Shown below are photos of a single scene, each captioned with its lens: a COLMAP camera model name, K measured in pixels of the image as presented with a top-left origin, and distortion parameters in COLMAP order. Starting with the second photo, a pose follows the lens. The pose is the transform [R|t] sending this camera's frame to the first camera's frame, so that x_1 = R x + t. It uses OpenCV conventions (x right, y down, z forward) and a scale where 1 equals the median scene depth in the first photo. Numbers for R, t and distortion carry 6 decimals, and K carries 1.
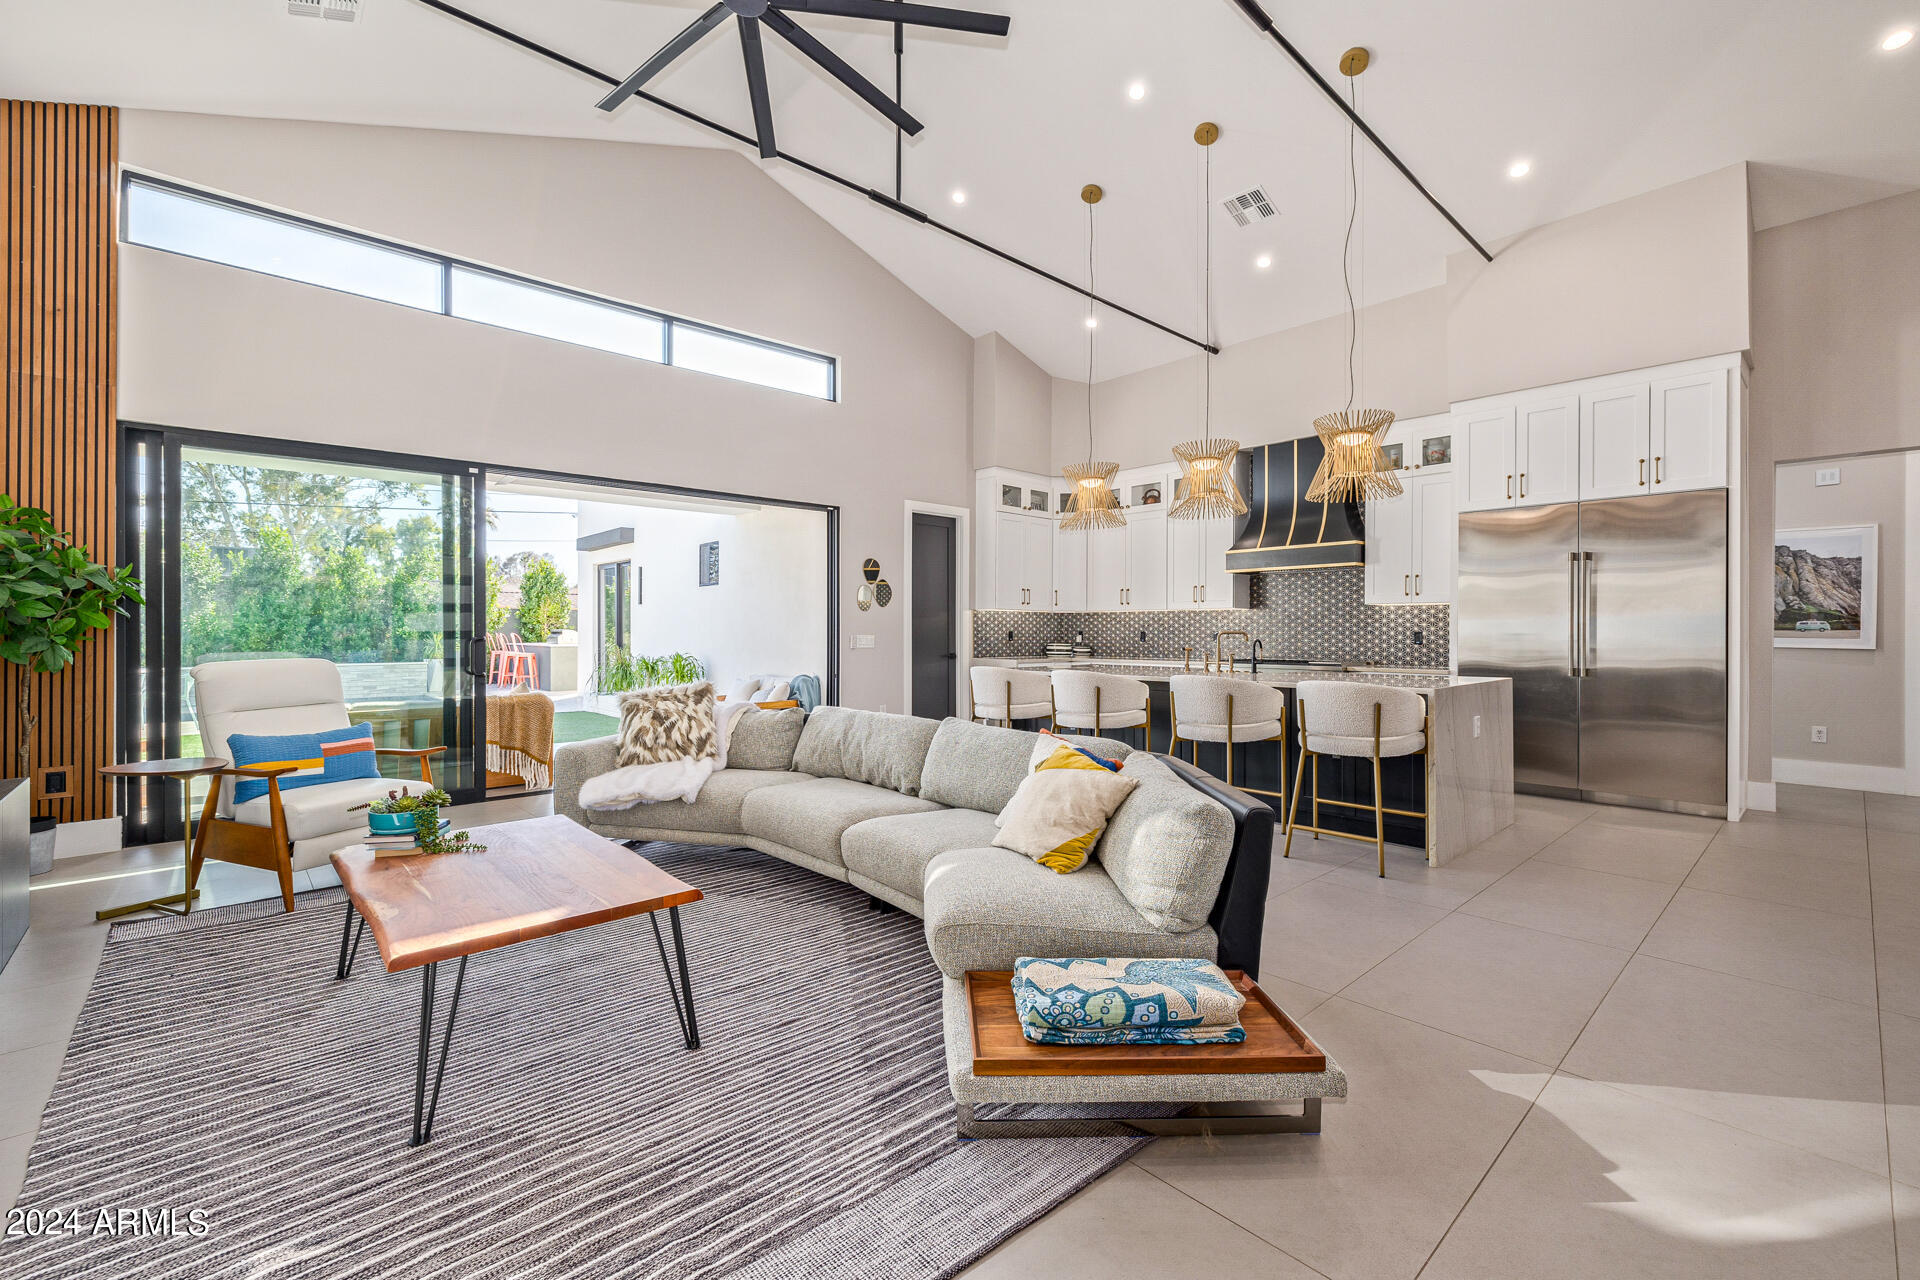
lens RADIAL K [[813.4, 0, 947.3], [0, 813.4, 629.2], [0, 0, 1]] dist [-0.000285, 0.001714]
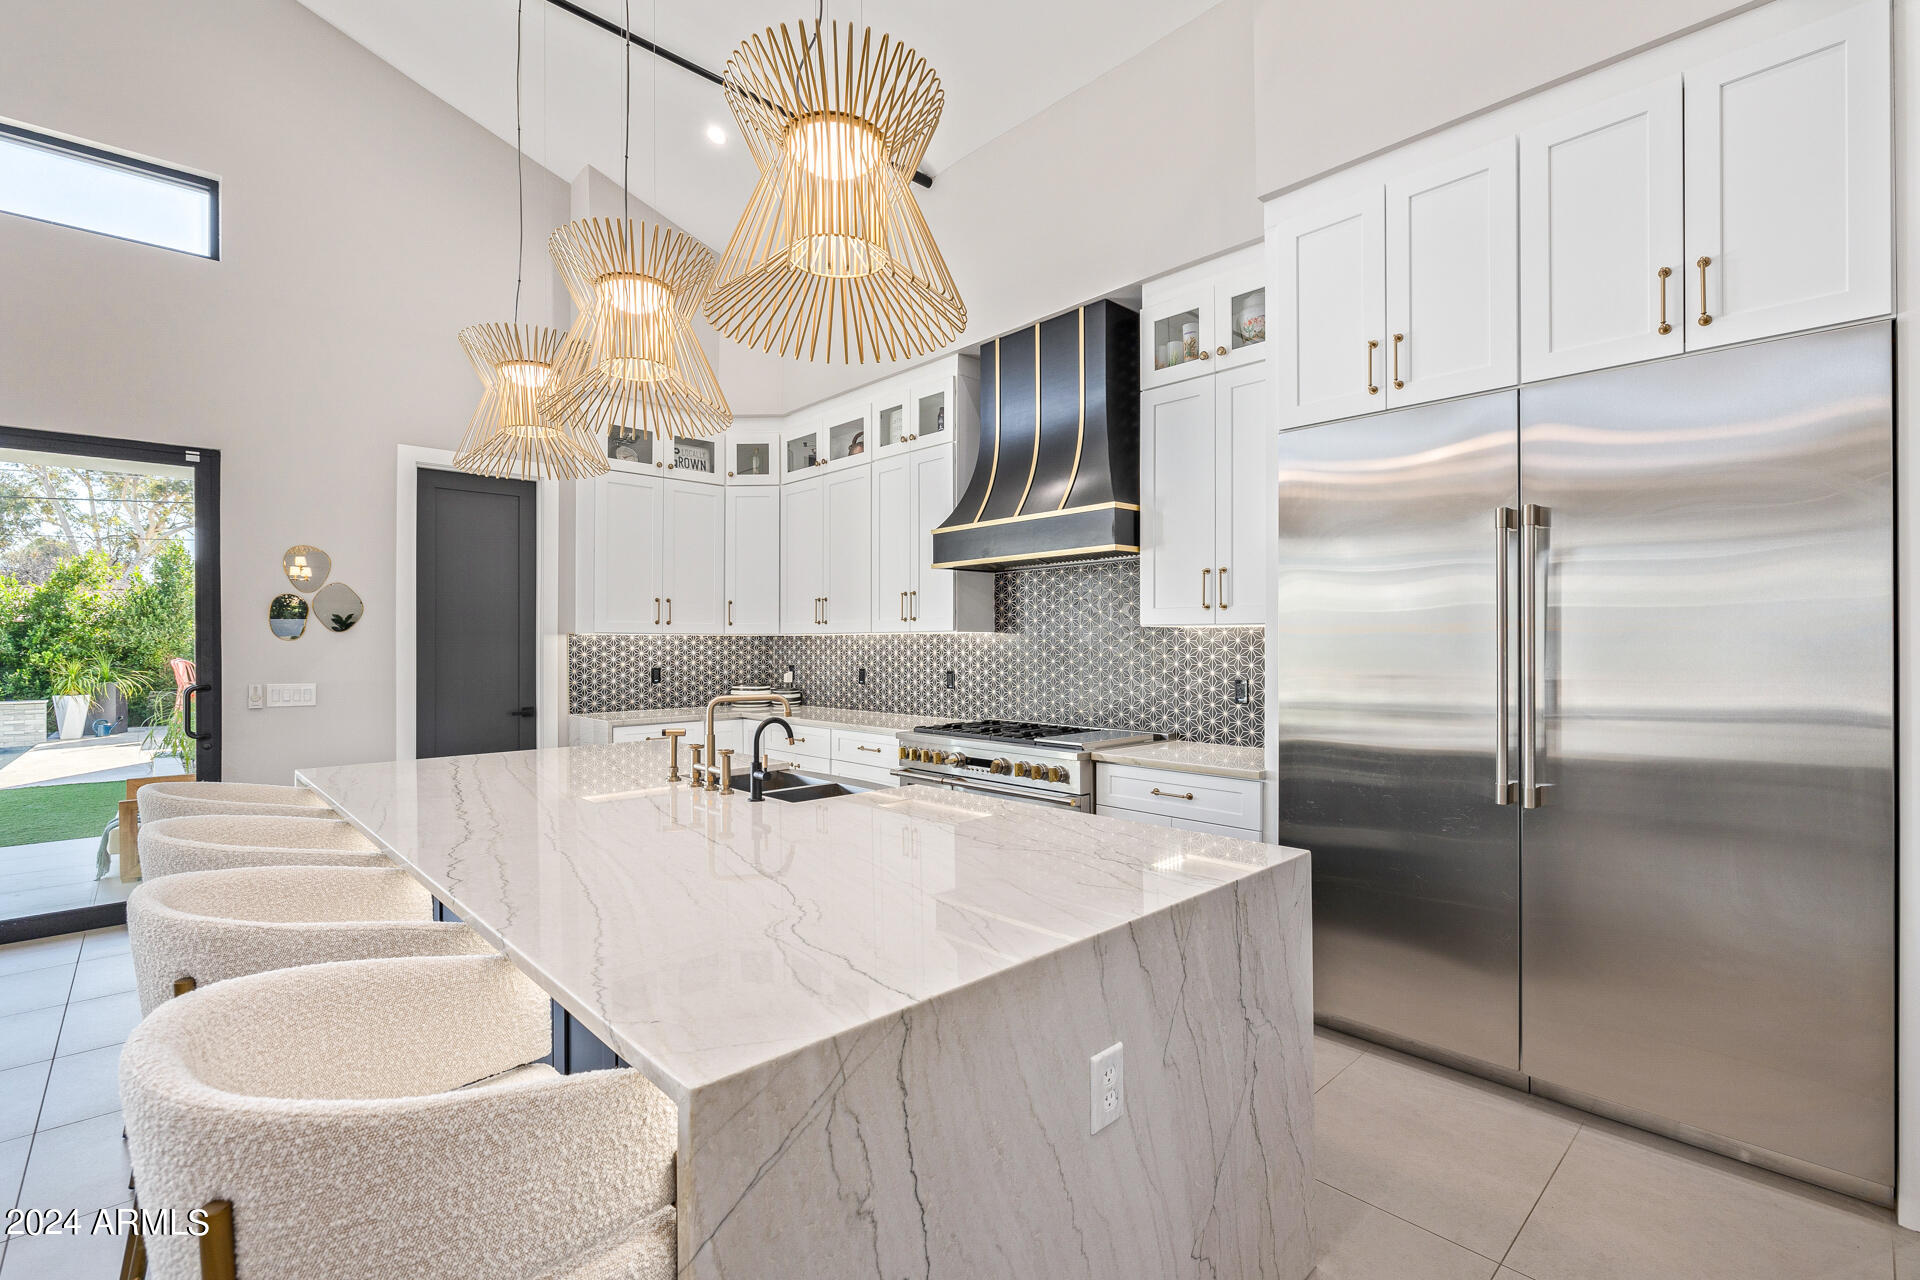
lens RADIAL K [[860.3, 0, 955.8], [0, 860.3, 638.3], [0, 0, 1]] dist [-0.004128, -0.000281]
pose [[0.999735, -0.005503, 0.022356, 0.328465], [0.005538, 0.999984, -0.001509, -0.019494], [-0.022348, 0.001632, 0.999749, 0.389931]]
